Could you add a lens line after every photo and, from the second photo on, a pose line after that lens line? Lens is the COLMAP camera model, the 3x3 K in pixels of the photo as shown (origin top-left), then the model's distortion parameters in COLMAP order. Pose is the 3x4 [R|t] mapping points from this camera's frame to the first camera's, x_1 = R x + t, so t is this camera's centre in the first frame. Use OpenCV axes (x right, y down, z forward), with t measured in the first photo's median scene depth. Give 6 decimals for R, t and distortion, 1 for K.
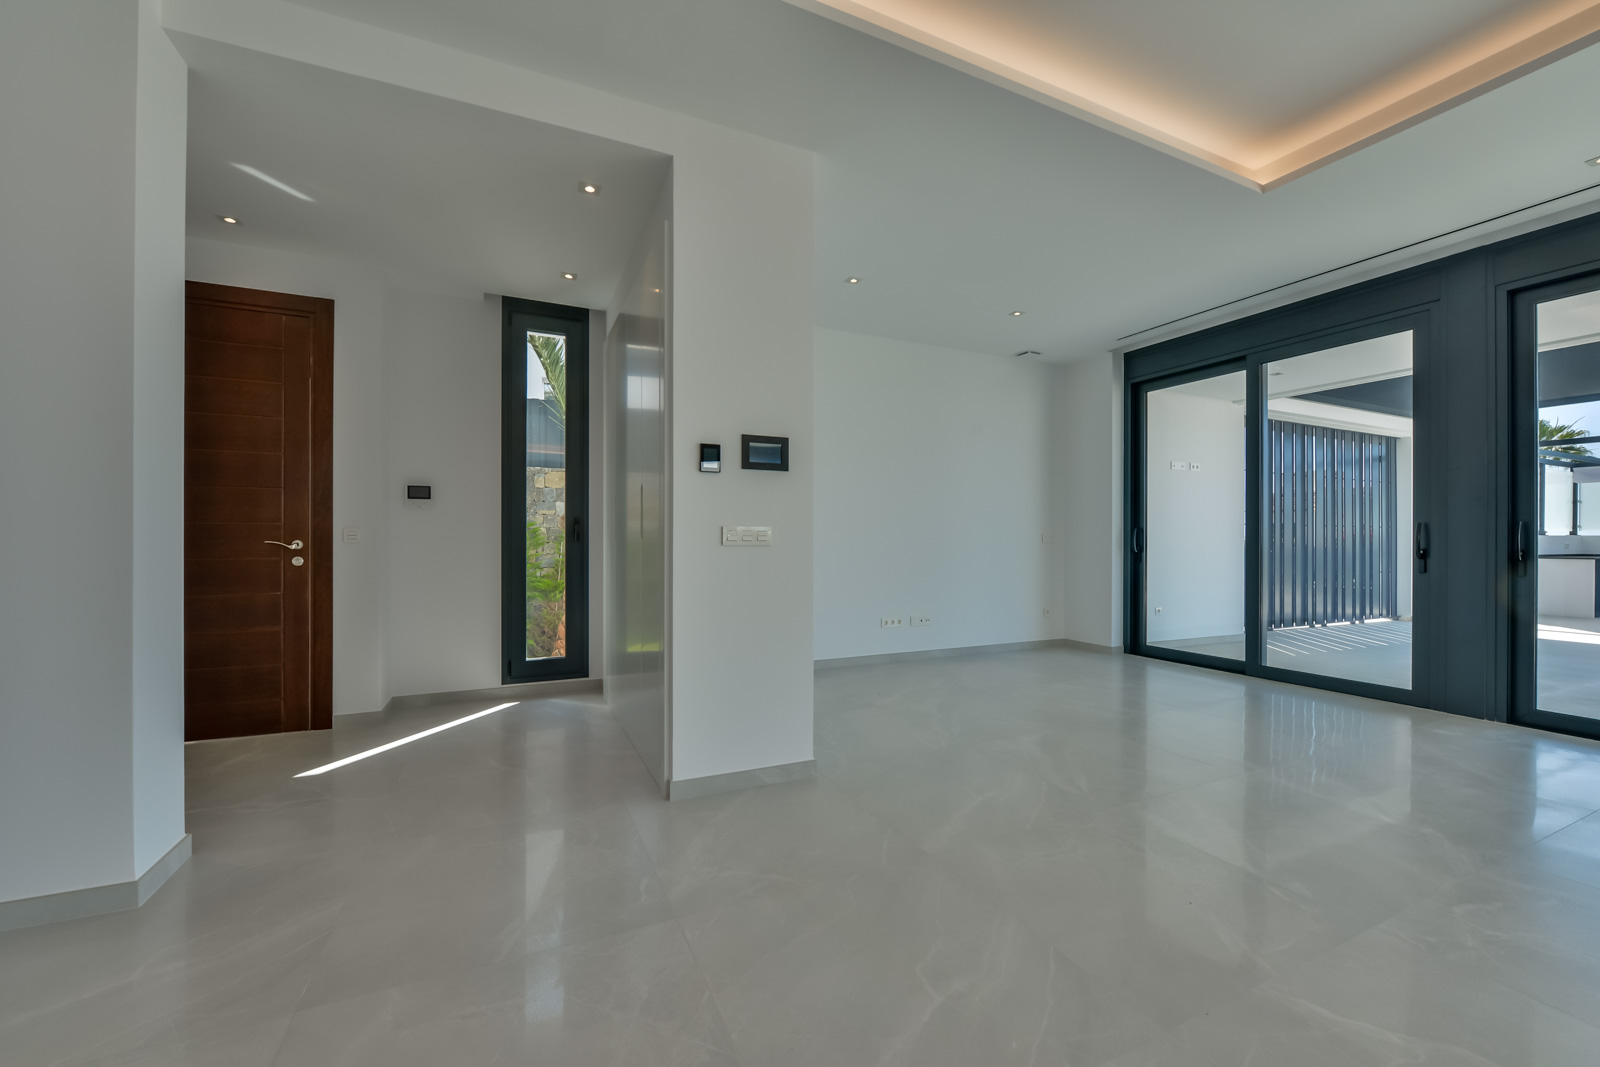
lens RADIAL K [[634.8, 0, 805.8], [0, 634.8, 538.0], [0, 0, 1]] dist [-0.006644, -0.000482]
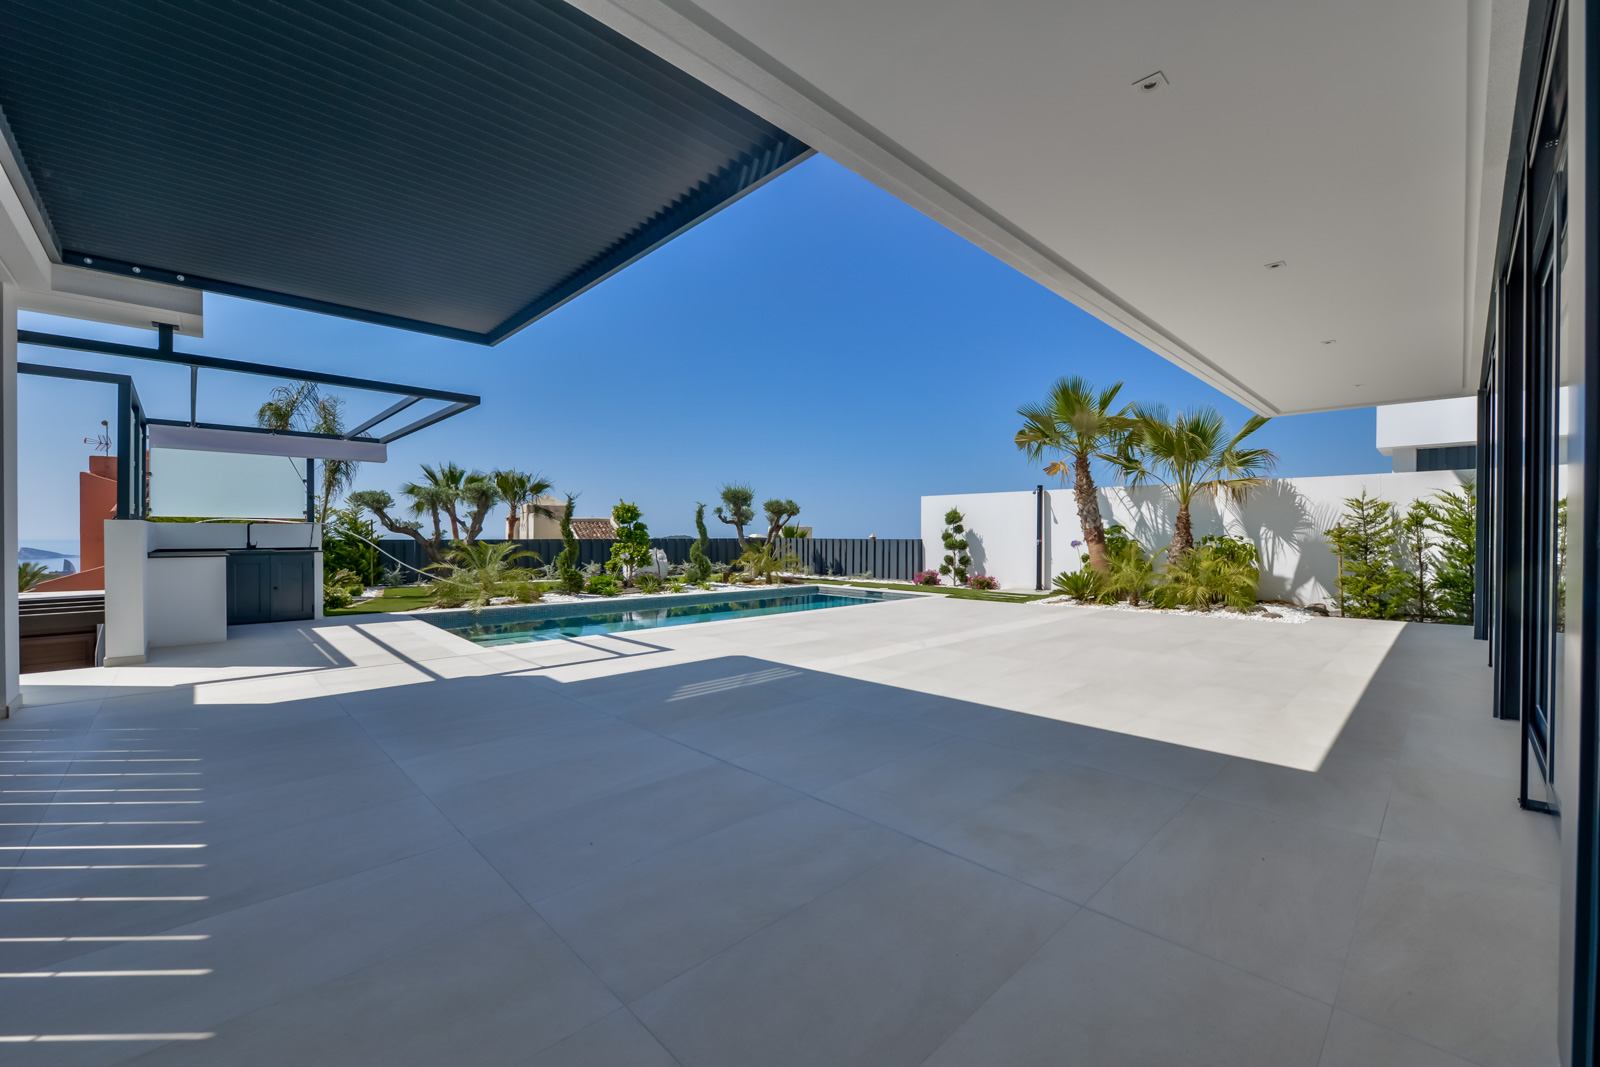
lens RADIAL K [[638.2, 0, 805.5], [0, 638.2, 538.5], [0, 0, 1]] dist [-0.008719, -0.000361]
pose [[-0.327314, -0.009096, 0.944872, 0.795346], [-0.005657, 0.999955, 0.007667, 0.010773], [-0.944899, -0.002836, -0.327350, 1.297637]]
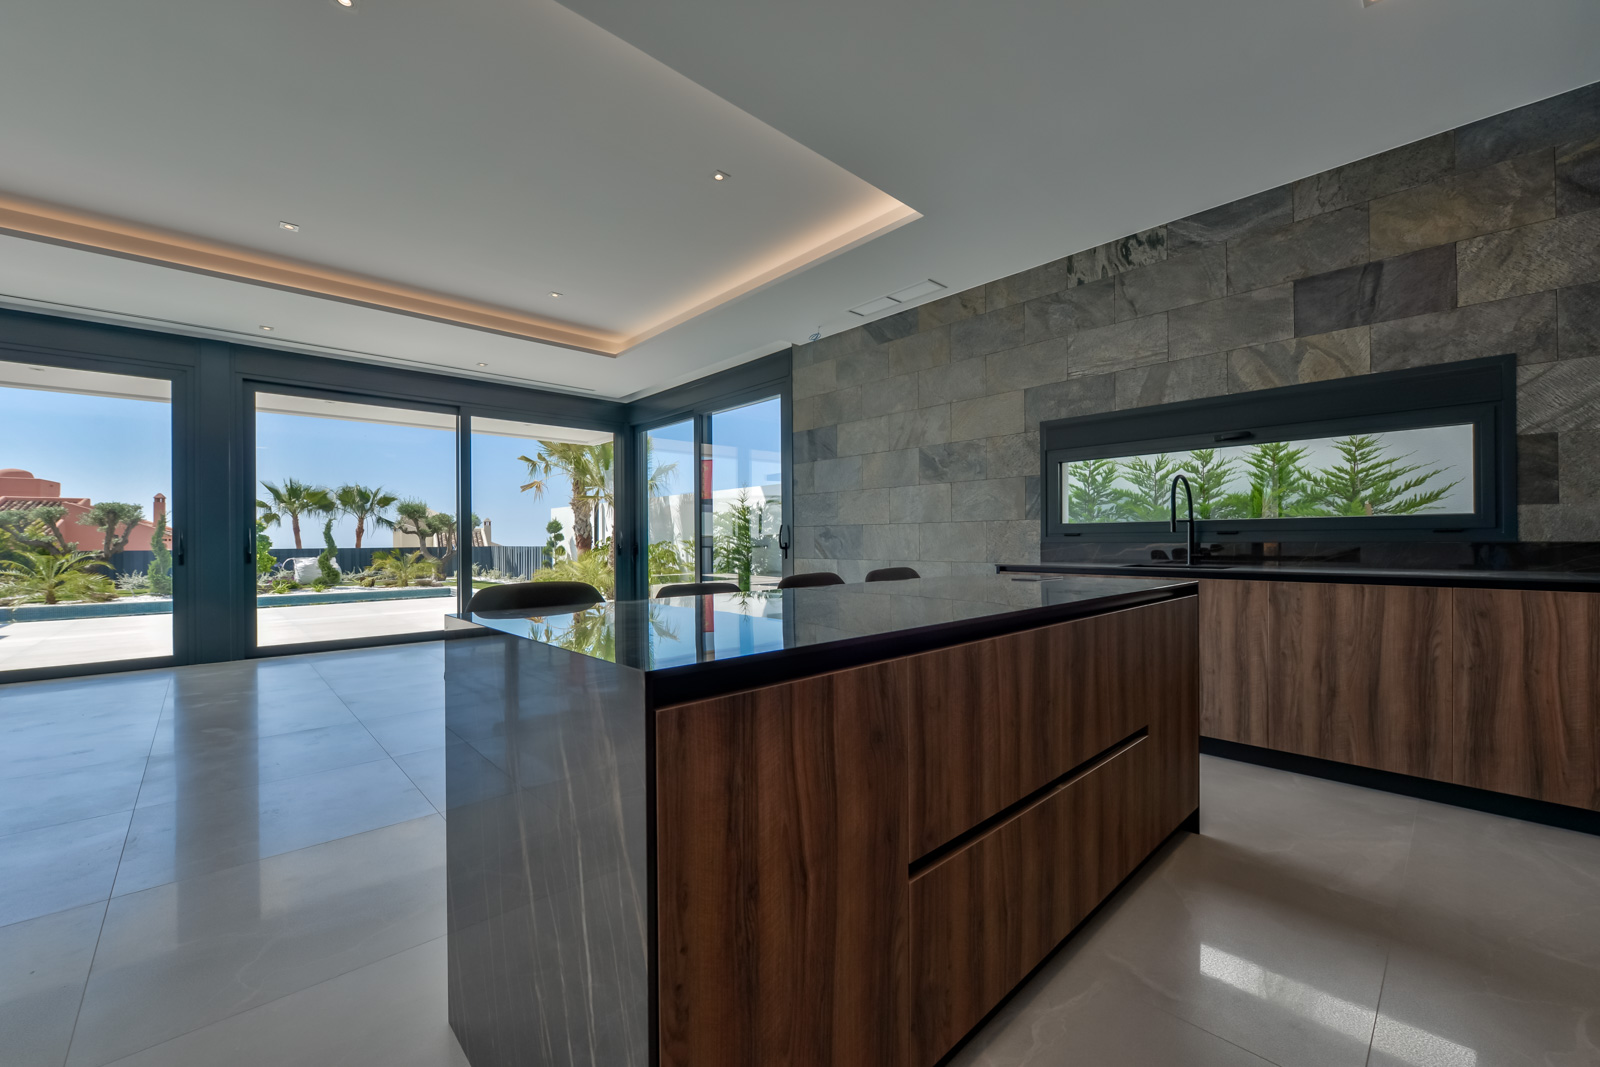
lens RADIAL K [[634.8, 0, 805.8], [0, 634.8, 538.0], [0, 0, 1]] dist [-0.006644, -0.000482]
pose [[-0.312804, 0.003743, 0.949810, -0.285658], [0.004289, 0.999988, -0.002529, 0.004486], [-0.949808, 0.003282, -0.312817, -0.614889]]
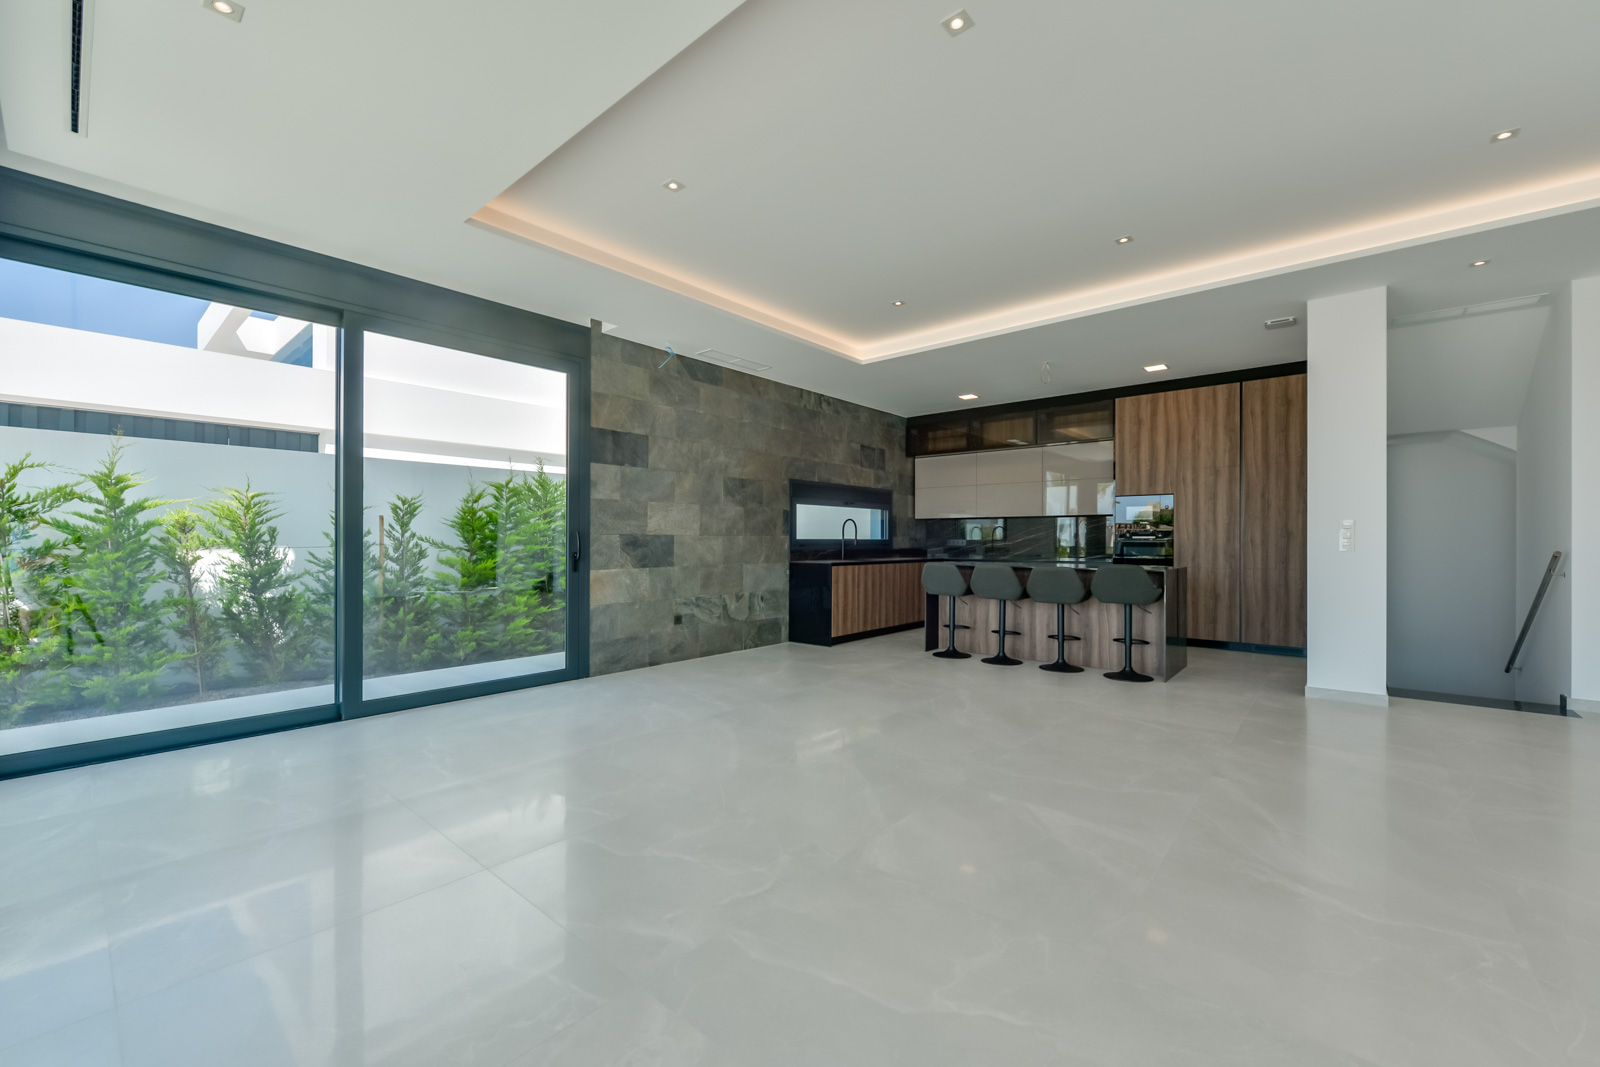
lens RADIAL K [[638.2, 0, 805.5], [0, 638.2, 538.5], [0, 0, 1]] dist [-0.008719, -0.000361]
pose [[-0.911272, -0.004100, -0.411785, 1.102842], [-0.001283, 0.999974, -0.007118, -0.007036], [0.411803, -0.005958, -0.911253, 0.215284]]
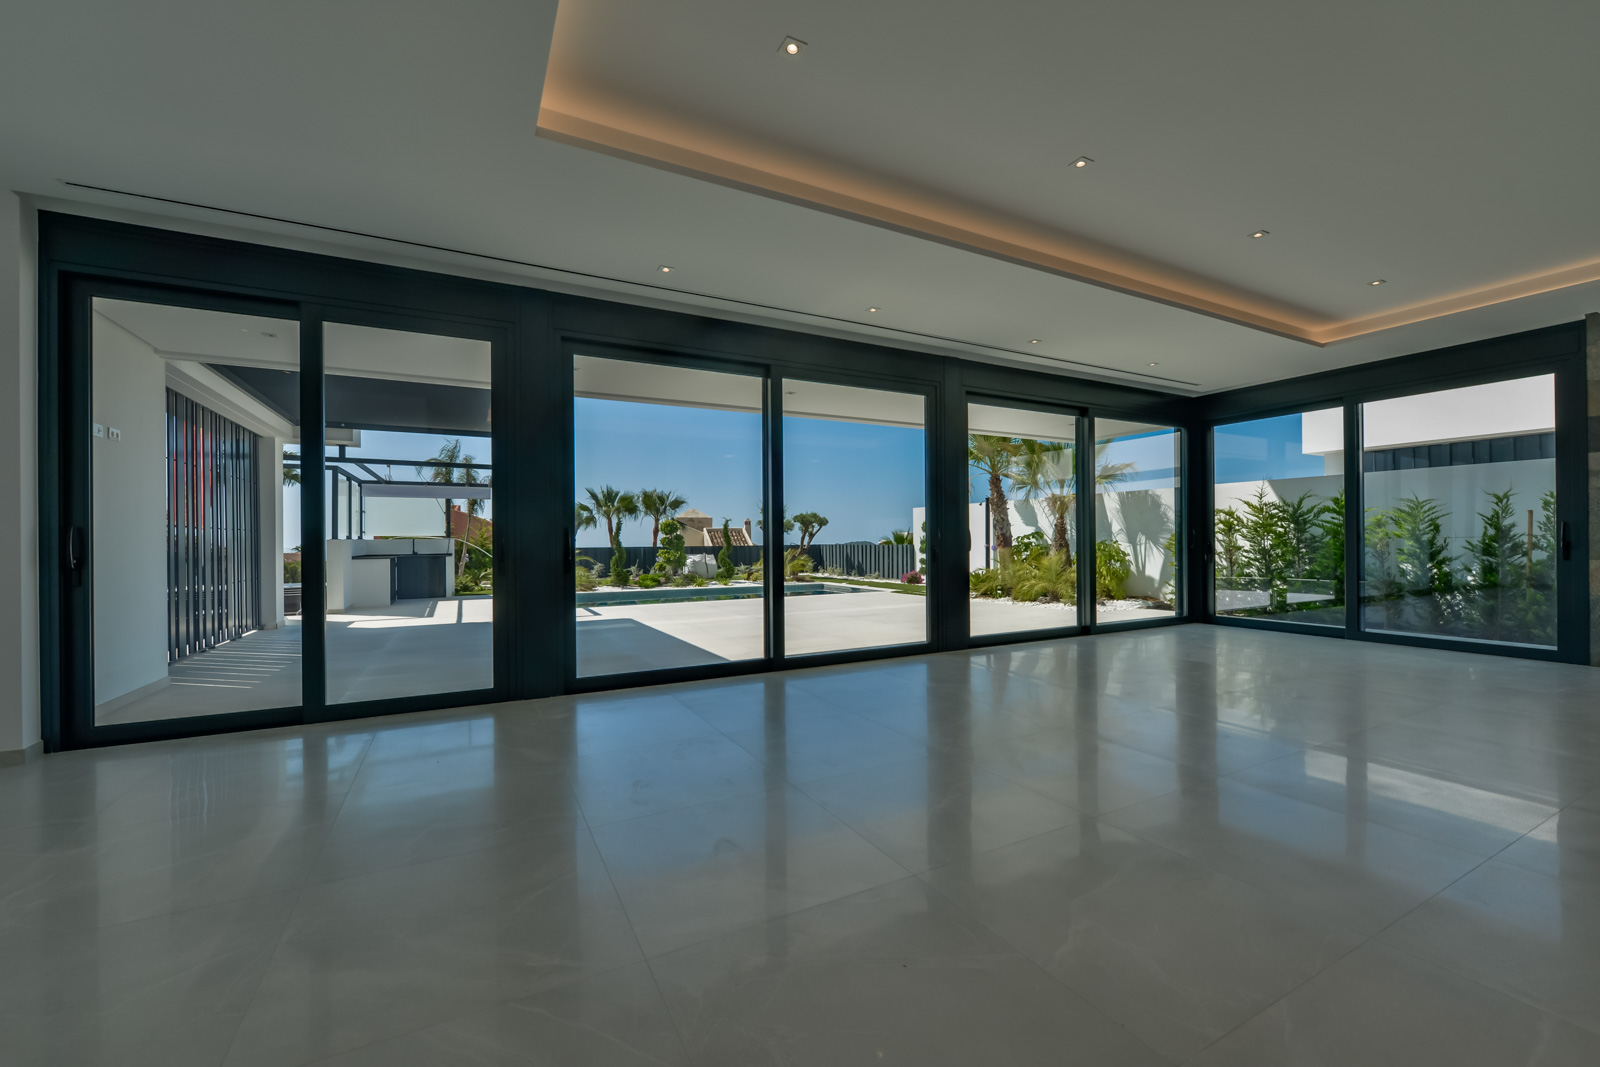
lens RADIAL K [[638.2, 0, 805.5], [0, 638.2, 538.5], [0, 0, 1]] dist [-0.008719, -0.000361]
pose [[-0.049622, 0.001011, 0.998768, -0.103471], [0.005201, 0.999986, -0.000754, -0.001794], [-0.998755, 0.005157, -0.049627, 0.488732]]
